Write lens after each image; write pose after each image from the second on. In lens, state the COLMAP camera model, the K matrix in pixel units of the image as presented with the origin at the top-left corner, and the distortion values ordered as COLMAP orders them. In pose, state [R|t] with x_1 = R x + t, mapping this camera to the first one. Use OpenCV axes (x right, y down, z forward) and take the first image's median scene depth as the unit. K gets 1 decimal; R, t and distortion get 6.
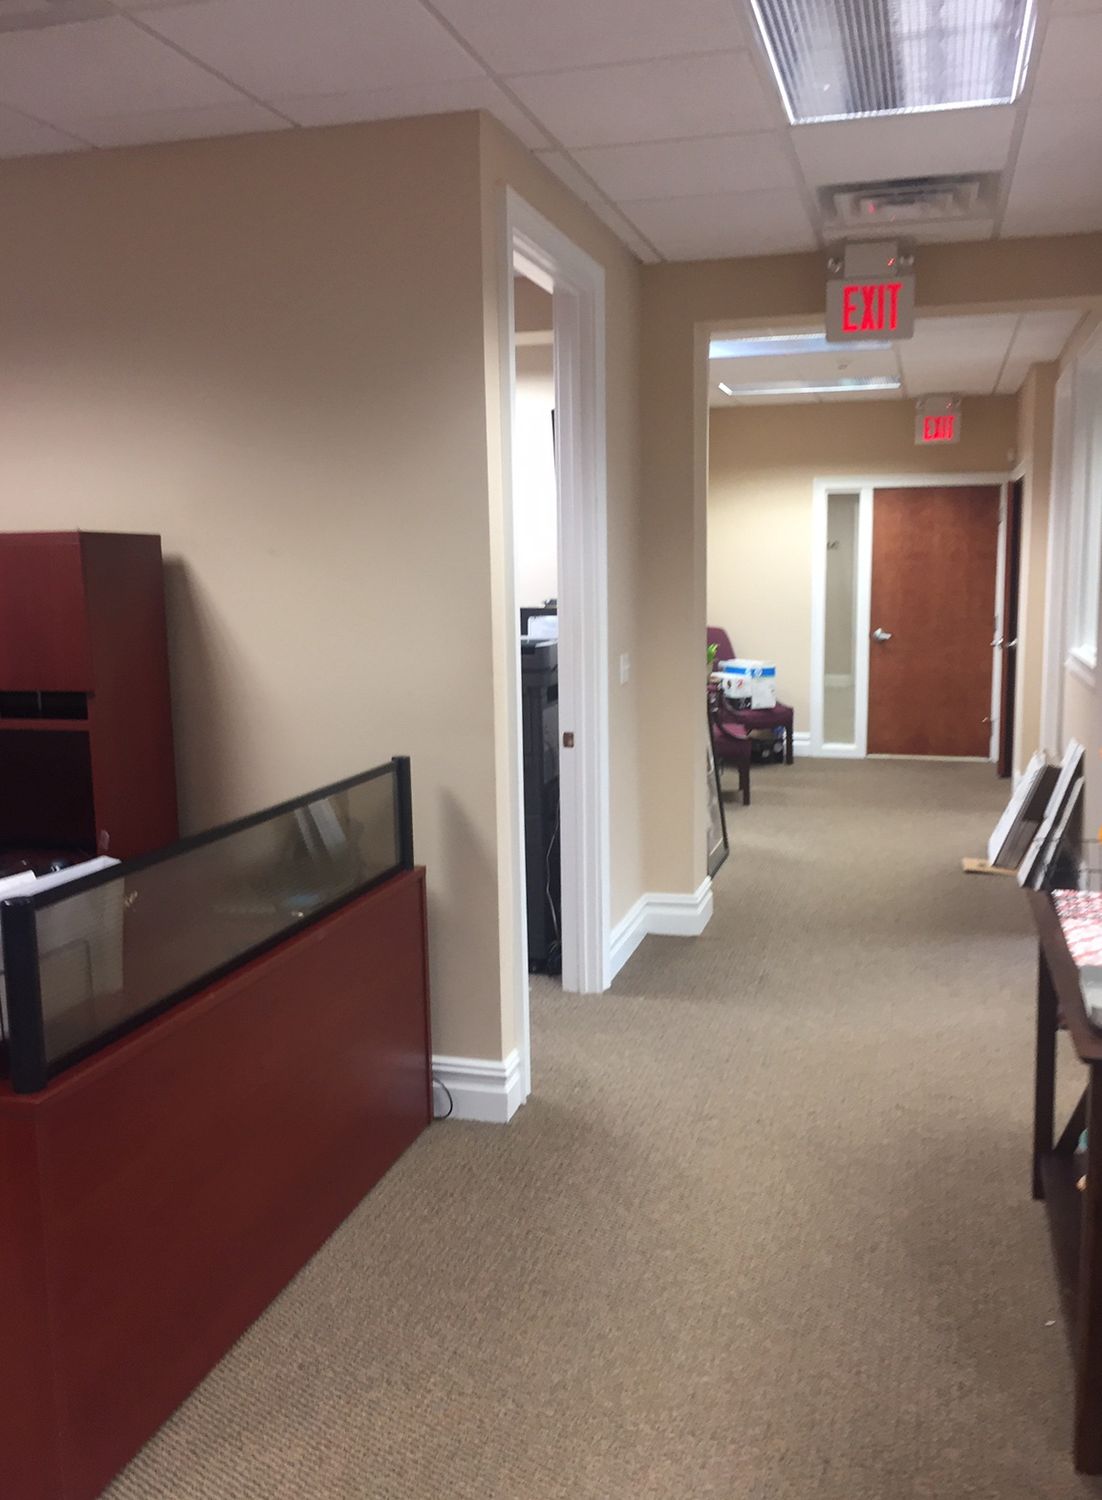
lens RADIAL K [[1288.4, 0, 561.8], [0, 1288.4, 734.3], [0, 0, 1]] dist [0.010247, -0.004857]
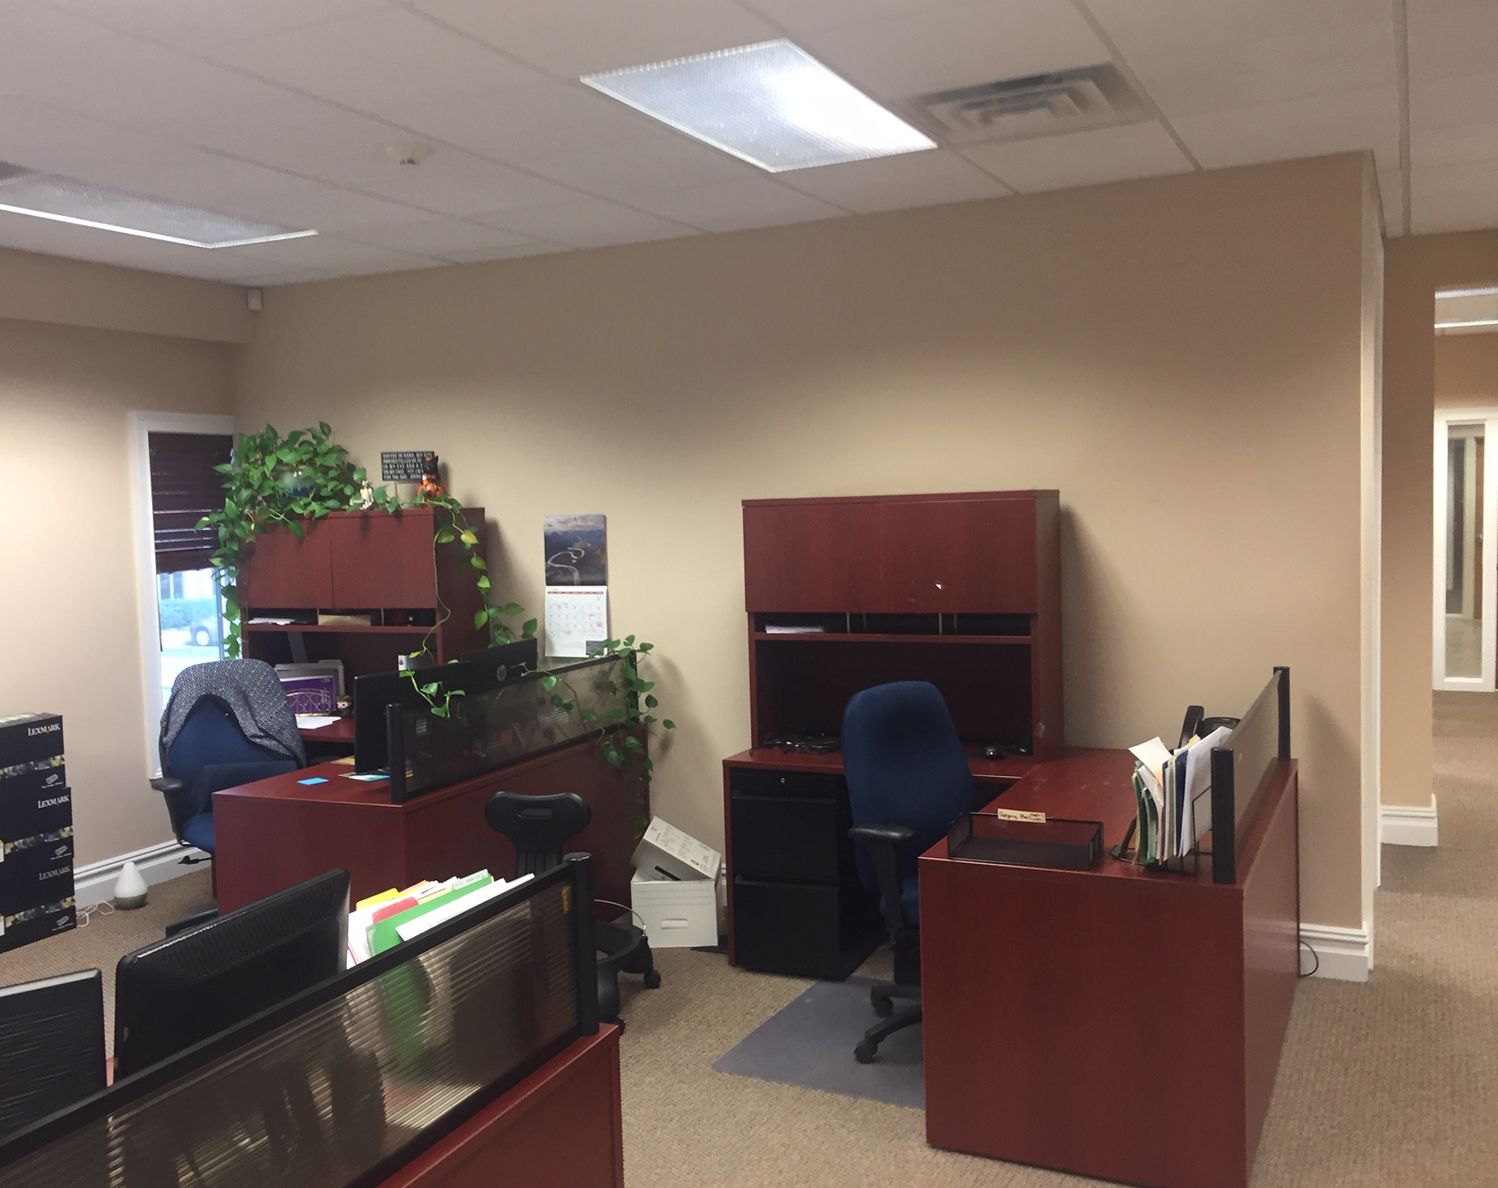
lens RADIAL K [[1364.6, 0, 774.6], [0, 1364.6, 596.6], [0, 0, 1]] dist [0.132336, -0.162715]
pose [[0.987865, -0.006367, -0.155187, -0.211243], [-0.003063, 0.998167, -0.060447, 0.017328], [0.155287, 0.060189, 0.986034, -0.197893]]
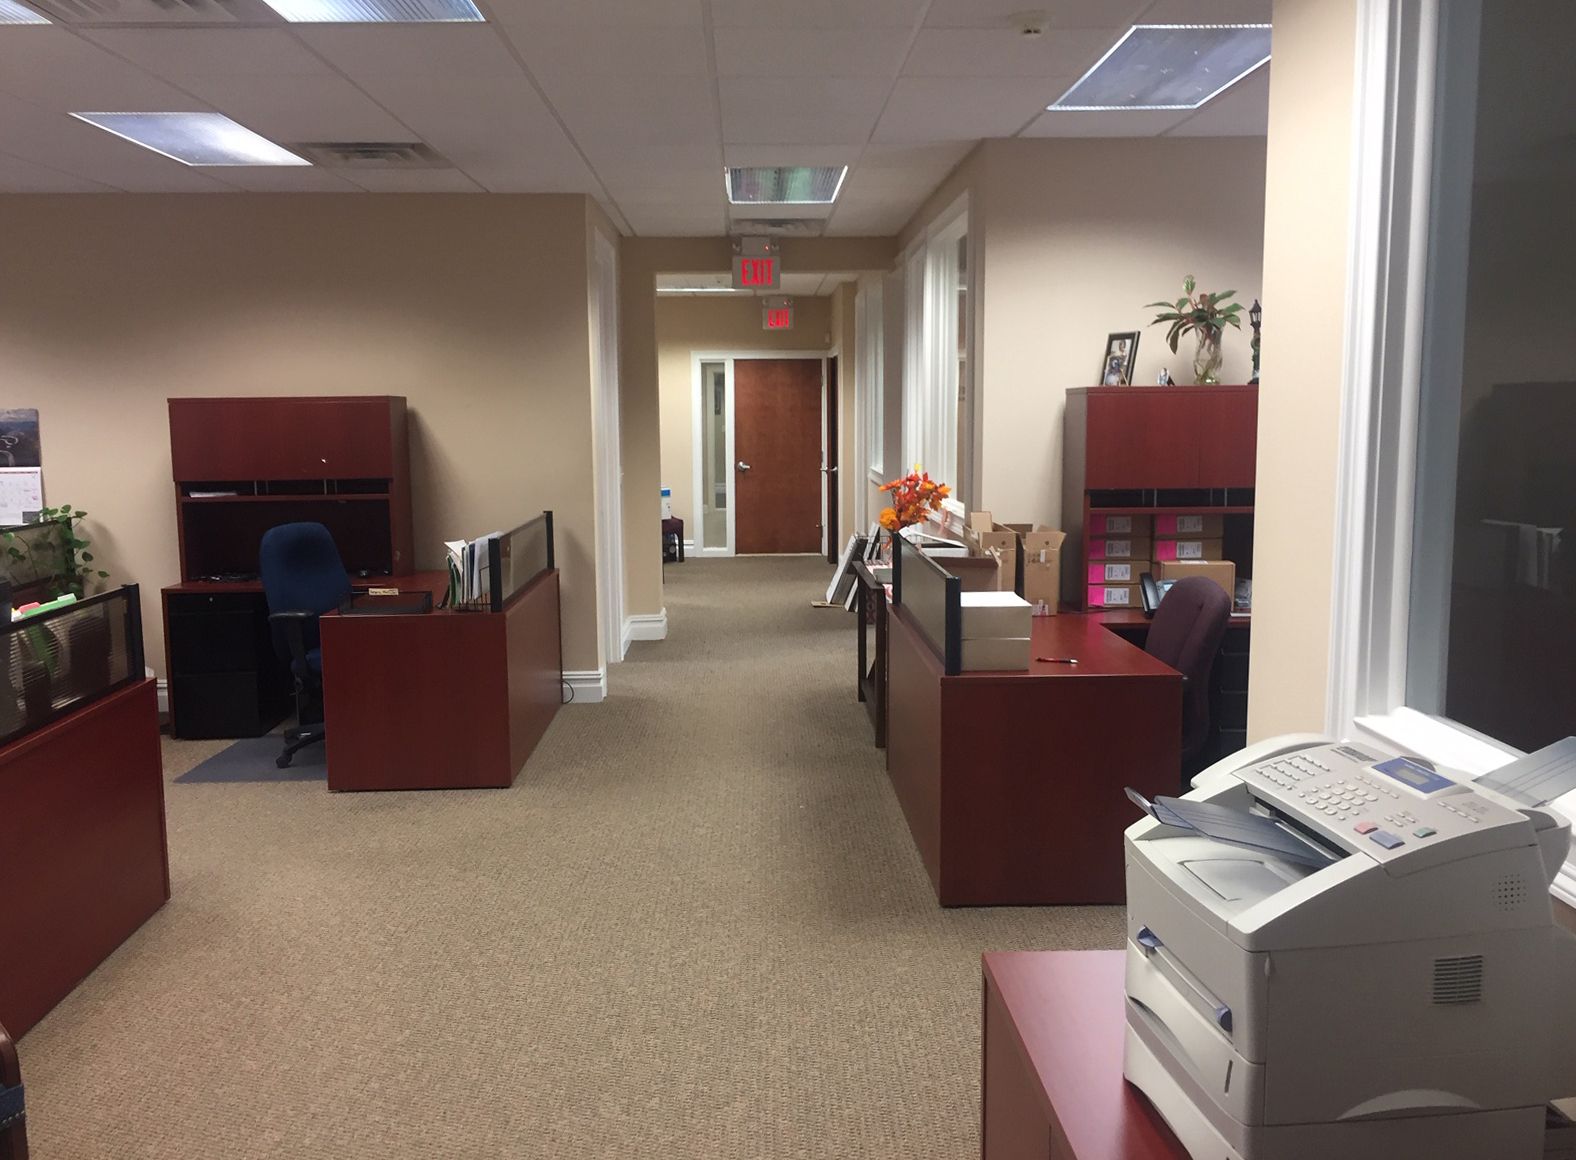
lens RADIAL K [[1353.7, 0, 788.0], [0, 1353.7, 580.0], [0, 0, 1]] dist [0.010247, -0.004857]
pose [[0.953231, -0.035764, 0.300119, -0.213207], [0.039067, 0.999224, -0.005010, 0.078741], [-0.299707, 0.016501, 0.953889, -0.572342]]
